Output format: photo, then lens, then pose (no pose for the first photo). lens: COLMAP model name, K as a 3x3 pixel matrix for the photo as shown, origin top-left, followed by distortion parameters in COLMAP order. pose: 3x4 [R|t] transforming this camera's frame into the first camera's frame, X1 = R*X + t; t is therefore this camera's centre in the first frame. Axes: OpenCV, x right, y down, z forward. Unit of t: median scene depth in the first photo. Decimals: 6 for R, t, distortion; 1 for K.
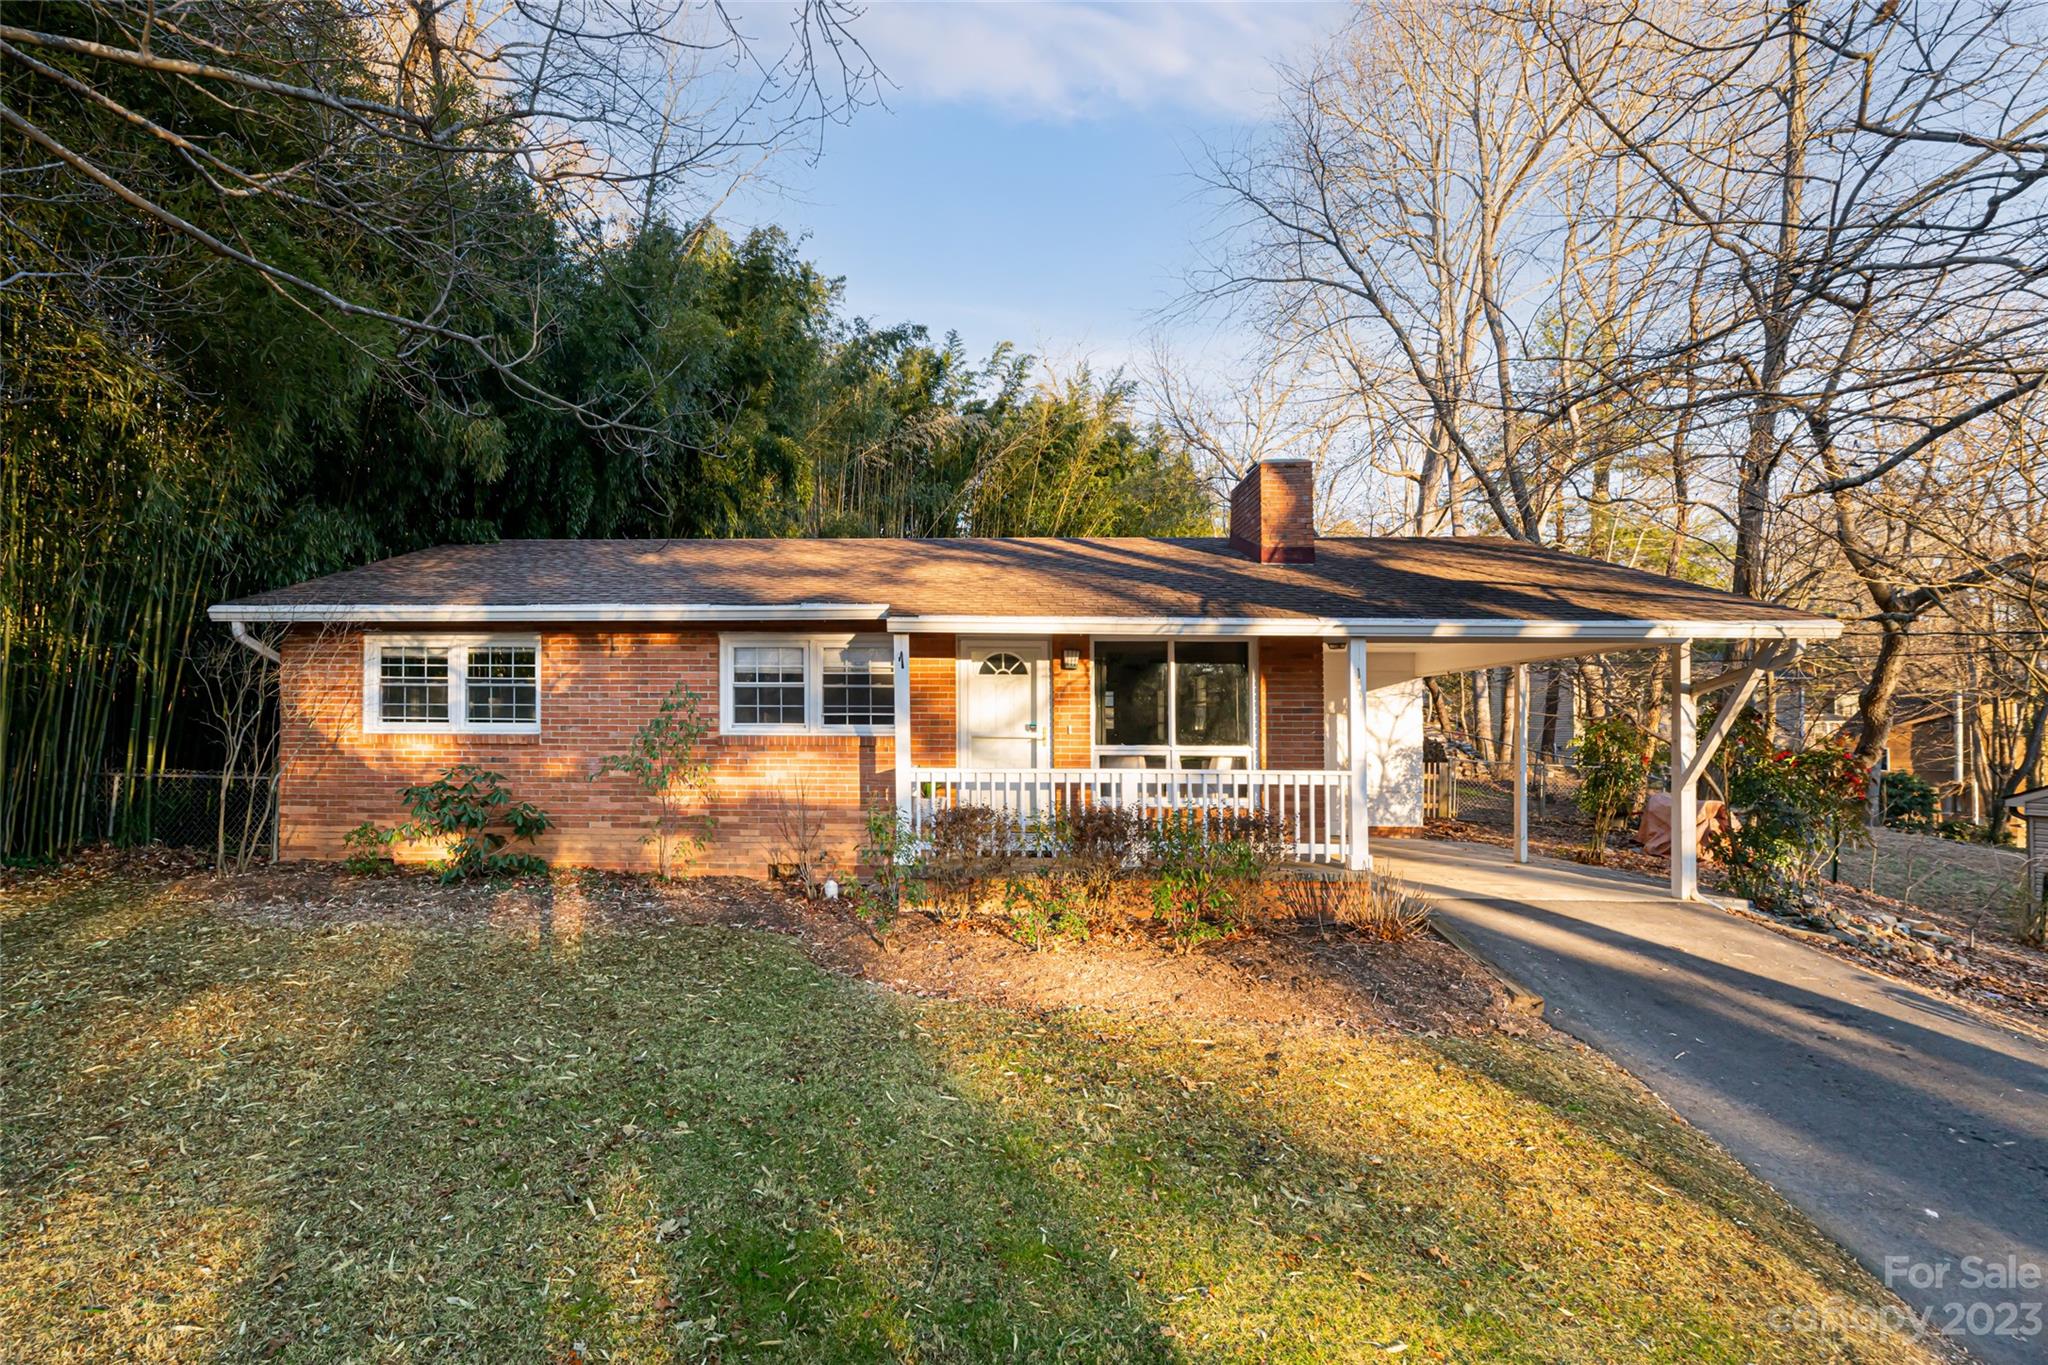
lens RADIAL K [[957.1, 0, 936.1], [0, 957.1, 714.0], [0, 0, 1]] dist [-0.003035, -0.000635]
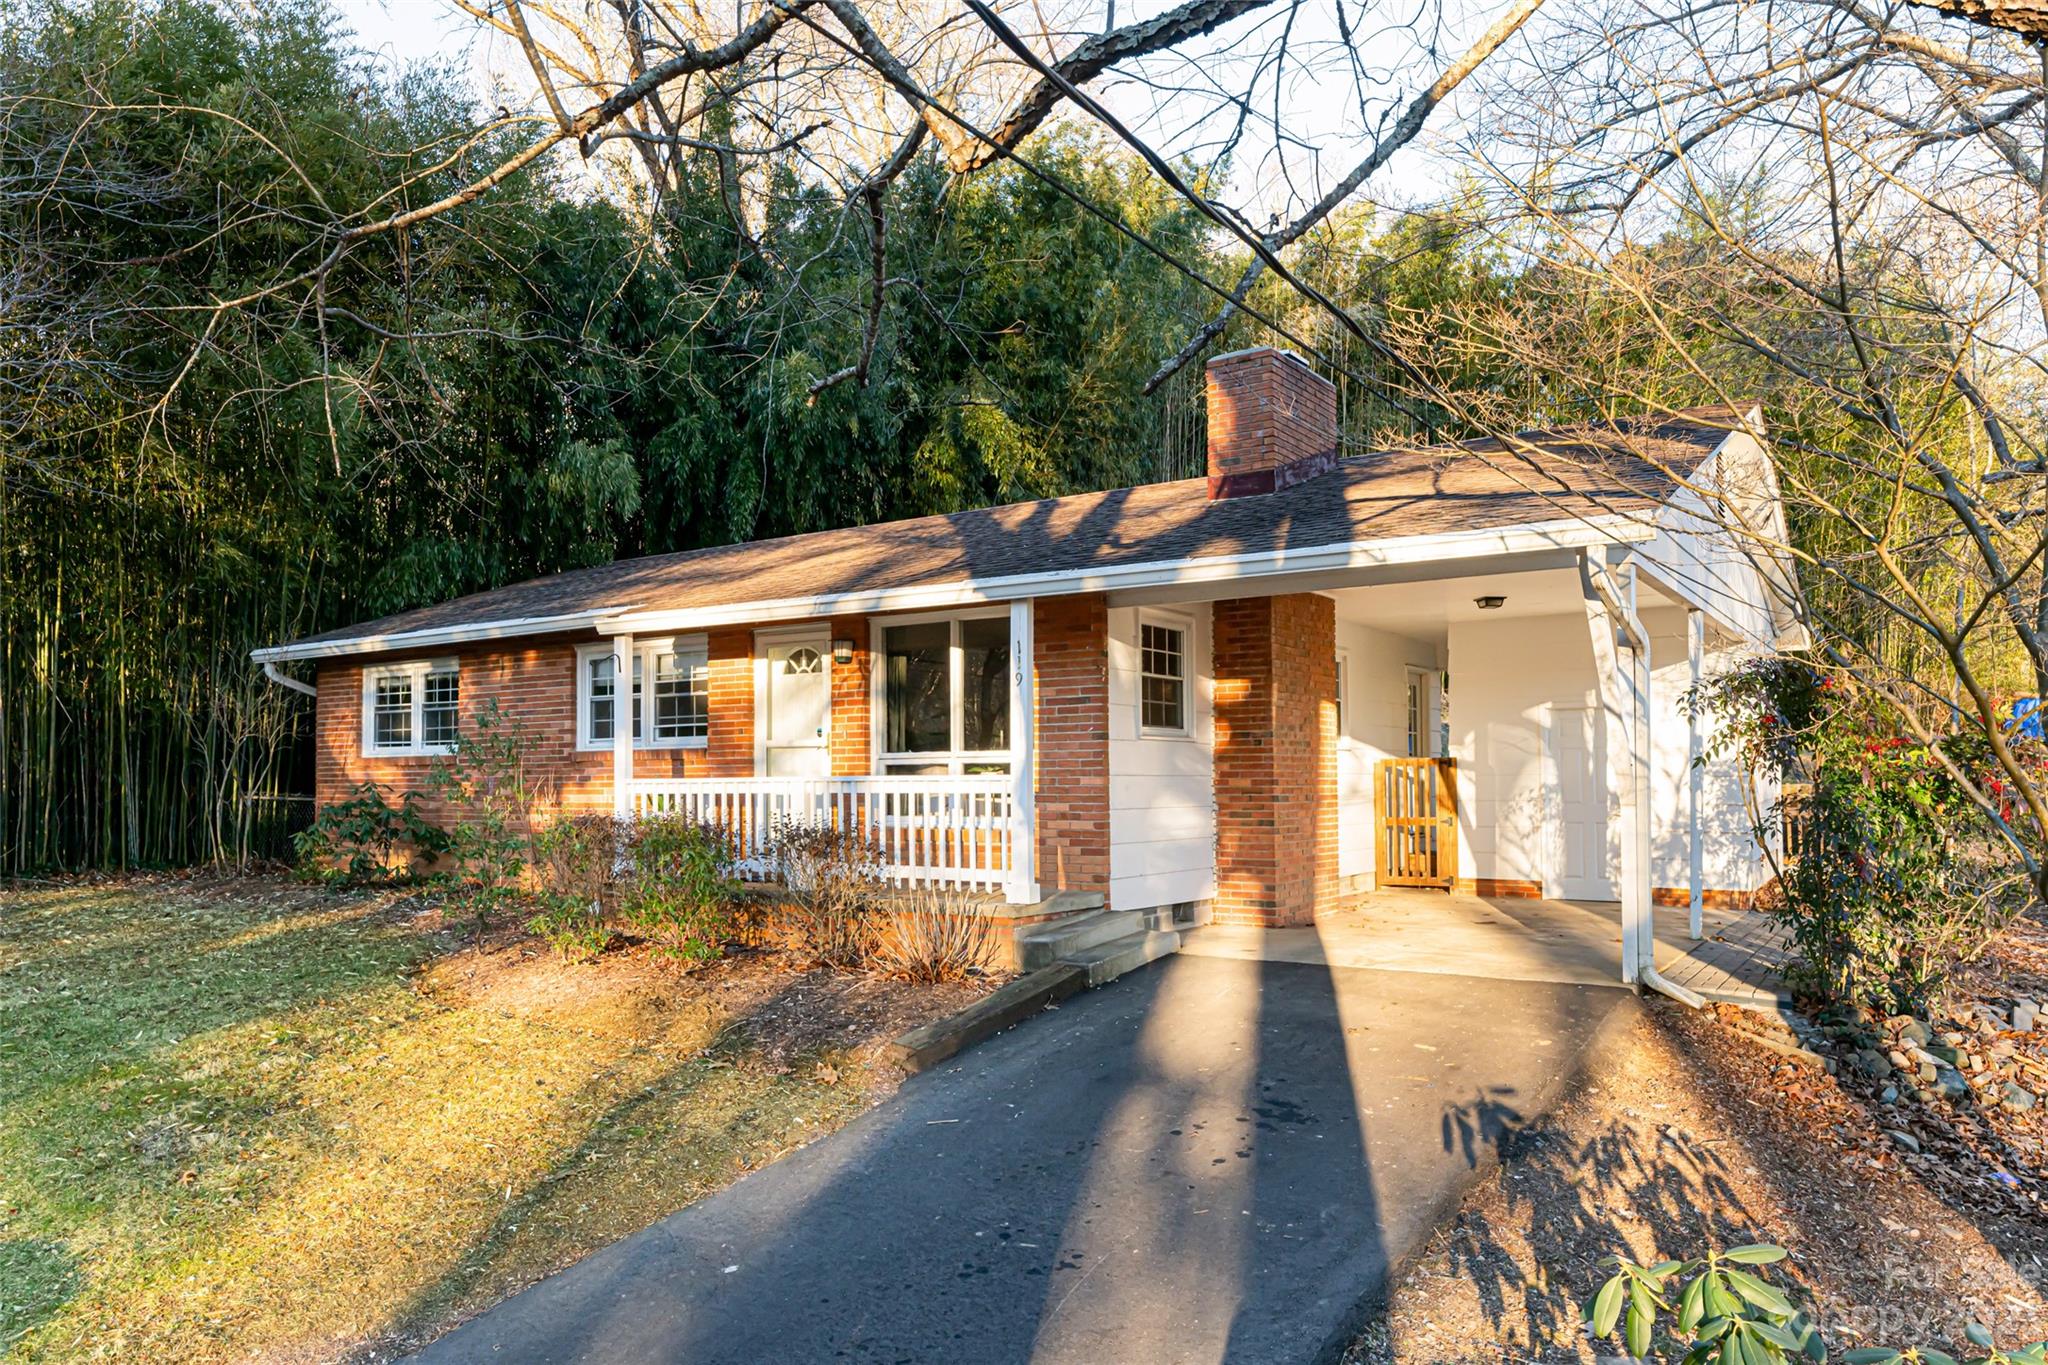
lens RADIAL K [[1356.3, 0, 1024.0], [0, 1356.3, 682.5], [0, 0, 1]] dist [0.001983, 0.000238]
pose [[0.855367, -0.049706, -0.515633, 0.871625], [0.020974, 0.997893, -0.061400, 0.046187], [0.517598, 0.041705, 0.854607, 0.053894]]
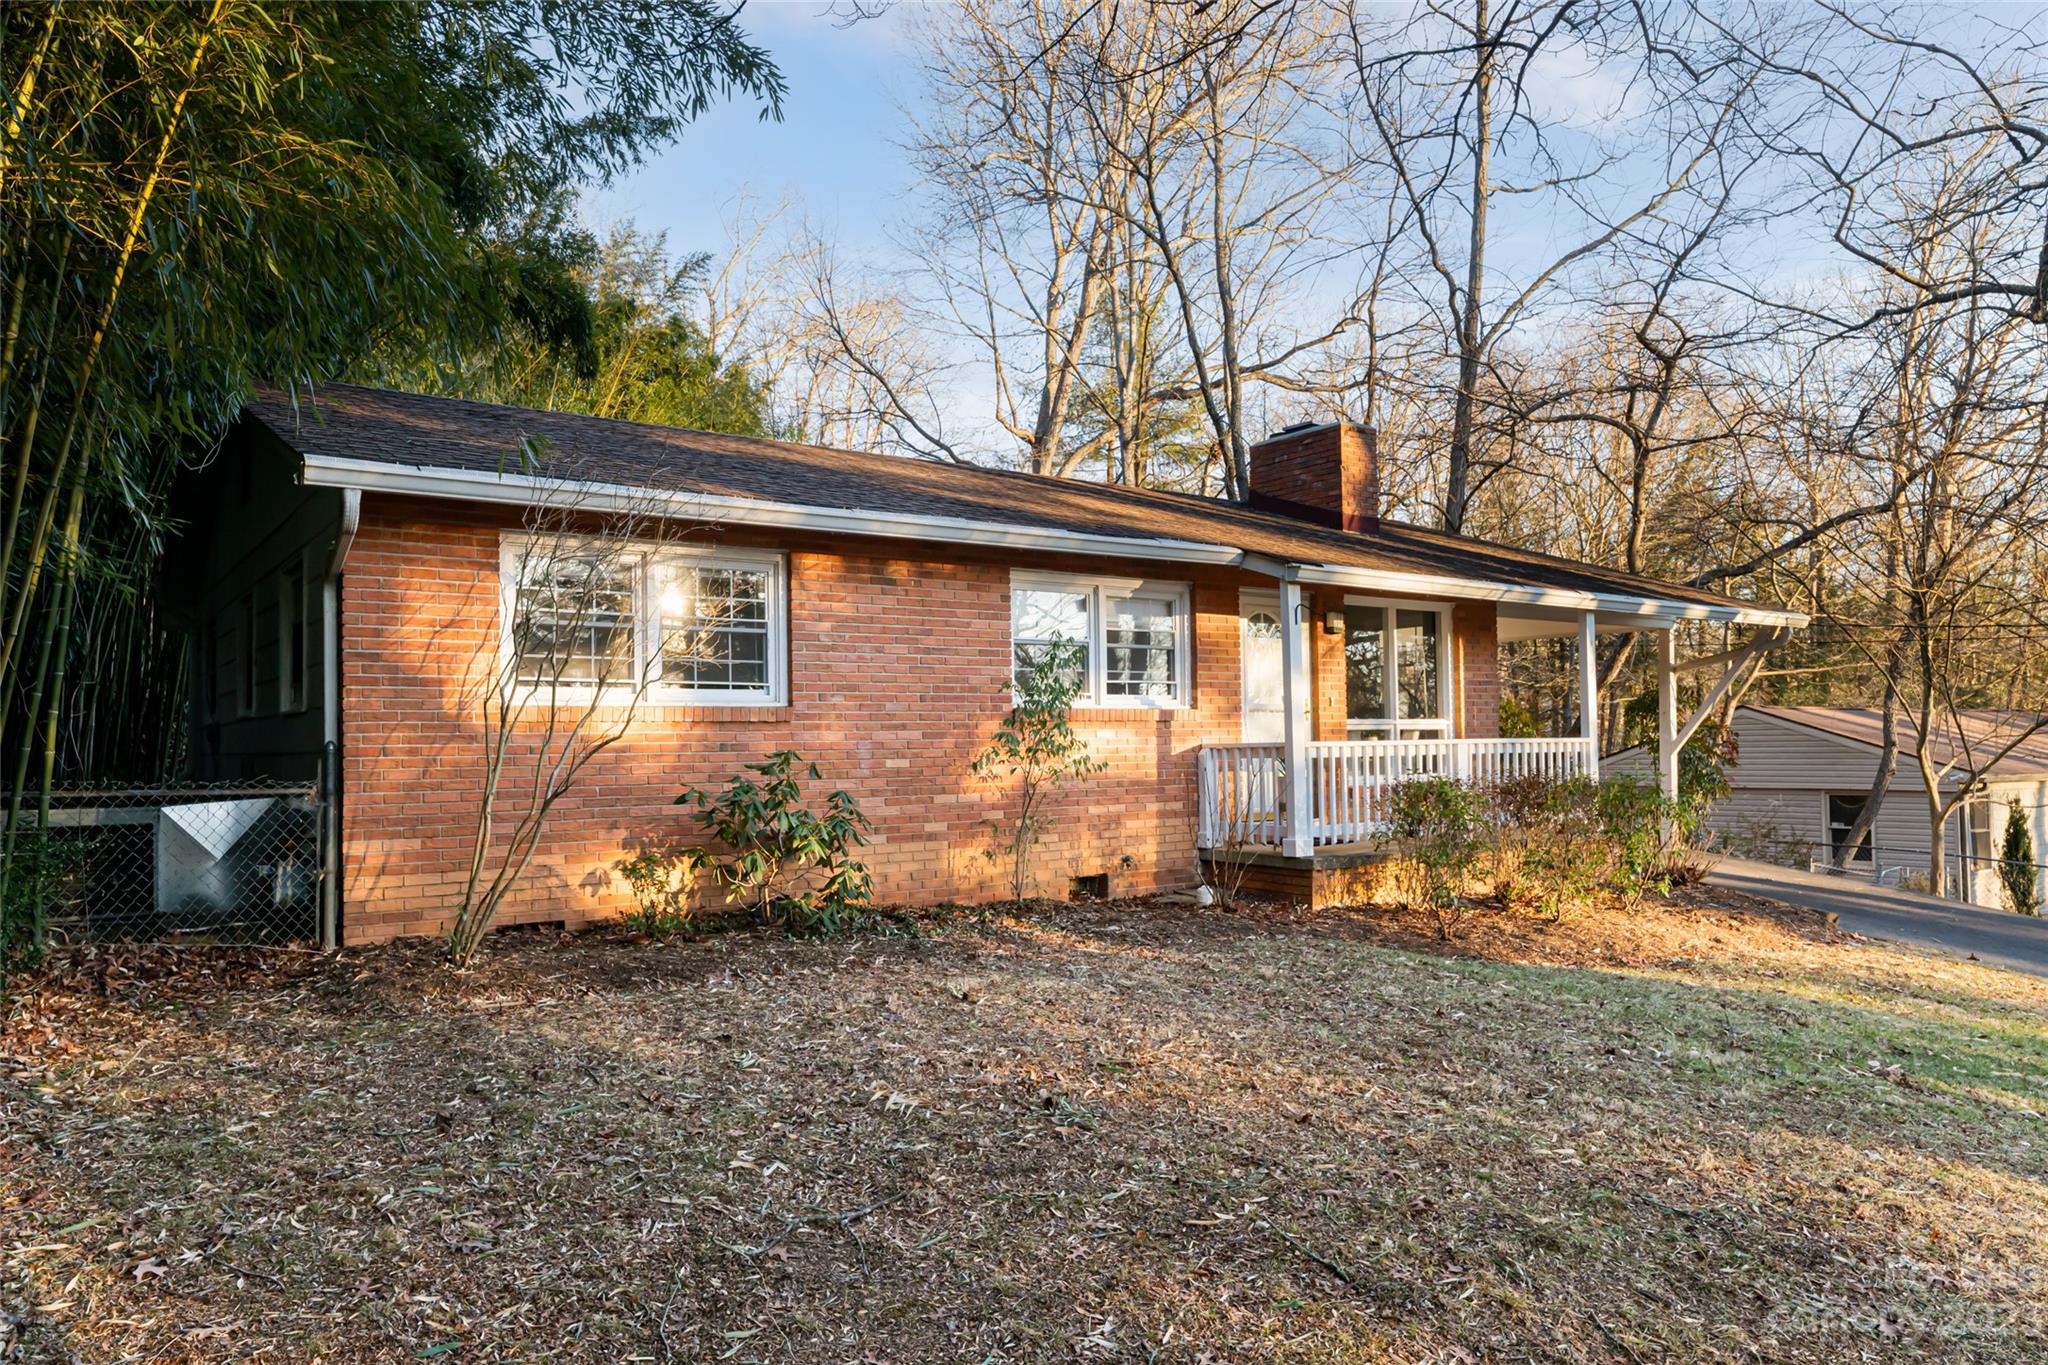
lens RADIAL K [[1322.4, 0, 1024.0], [0, 1322.4, 682.5], [0, 0, 1]] dist [-0.001821, 0.000006]
pose [[0.792382, 0.010695, 0.609932, -0.831331], [0.007768, 0.999588, -0.027620, 0.030572], [-0.609976, 0.026623, 0.791972, 0.187998]]
